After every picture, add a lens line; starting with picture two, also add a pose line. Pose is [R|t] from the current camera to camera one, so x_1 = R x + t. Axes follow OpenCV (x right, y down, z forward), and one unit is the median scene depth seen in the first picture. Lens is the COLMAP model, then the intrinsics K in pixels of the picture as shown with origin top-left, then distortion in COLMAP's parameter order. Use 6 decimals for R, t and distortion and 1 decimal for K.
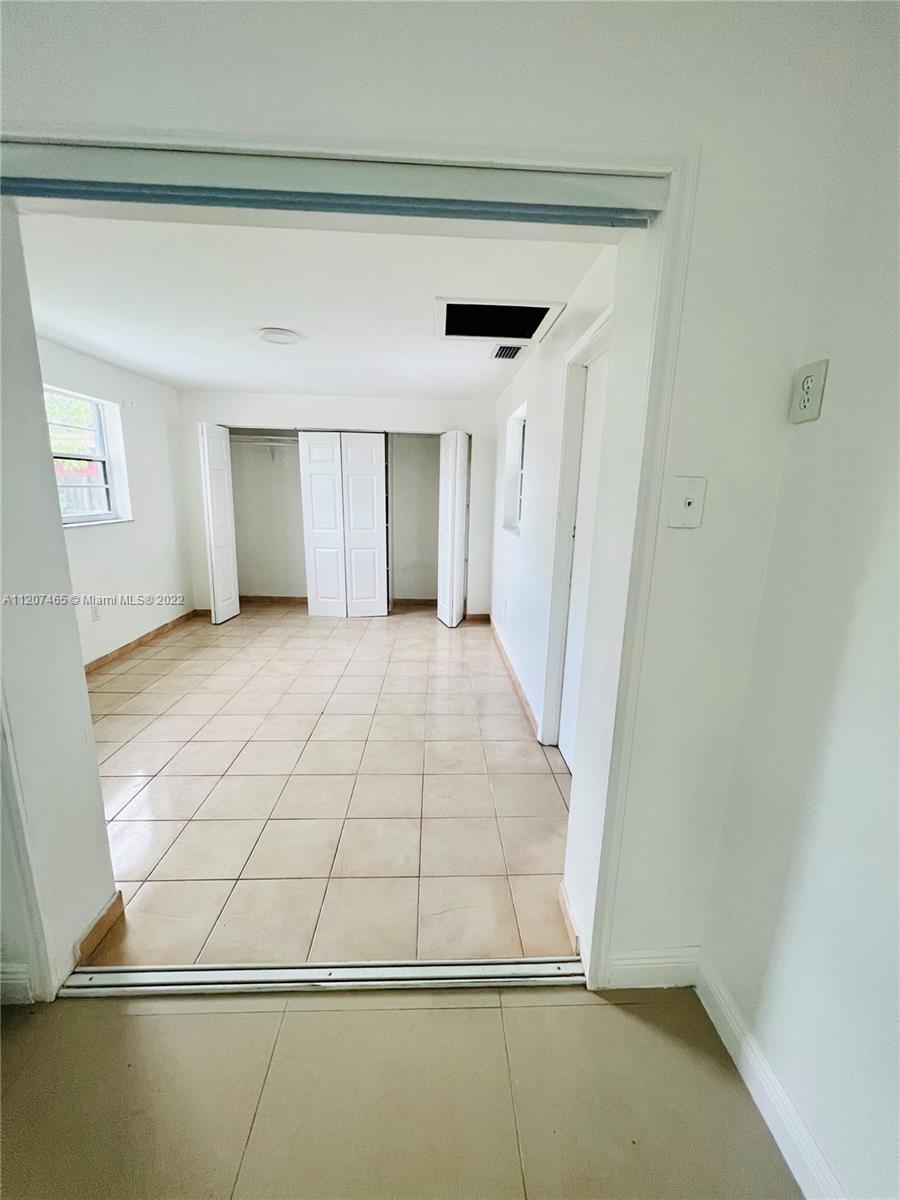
lens RADIAL K [[480.2, 0, 453.0], [0, 480.2, 599.7], [0, 0, 1]] dist [0.000303, -0.000056]
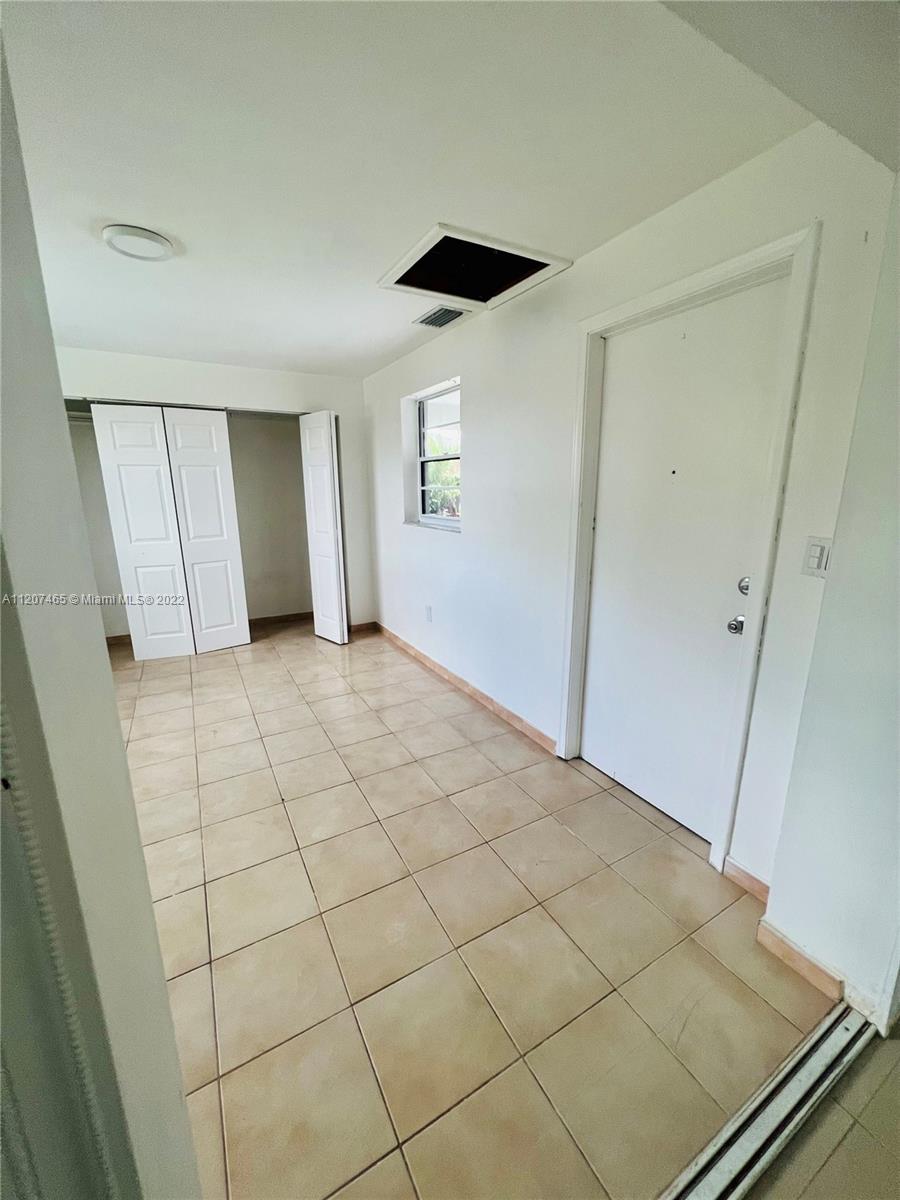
lens RADIAL K [[480.2, 0, 453.0], [0, 480.2, 599.7], [0, 0, 1]] dist [0.000303, -0.000056]
pose [[0.888677, -0.132994, 0.438823, -0.230230], [0.124827, 0.991038, 0.047561, -0.043494], [-0.441216, 0.012511, 0.897314, 0.176092]]
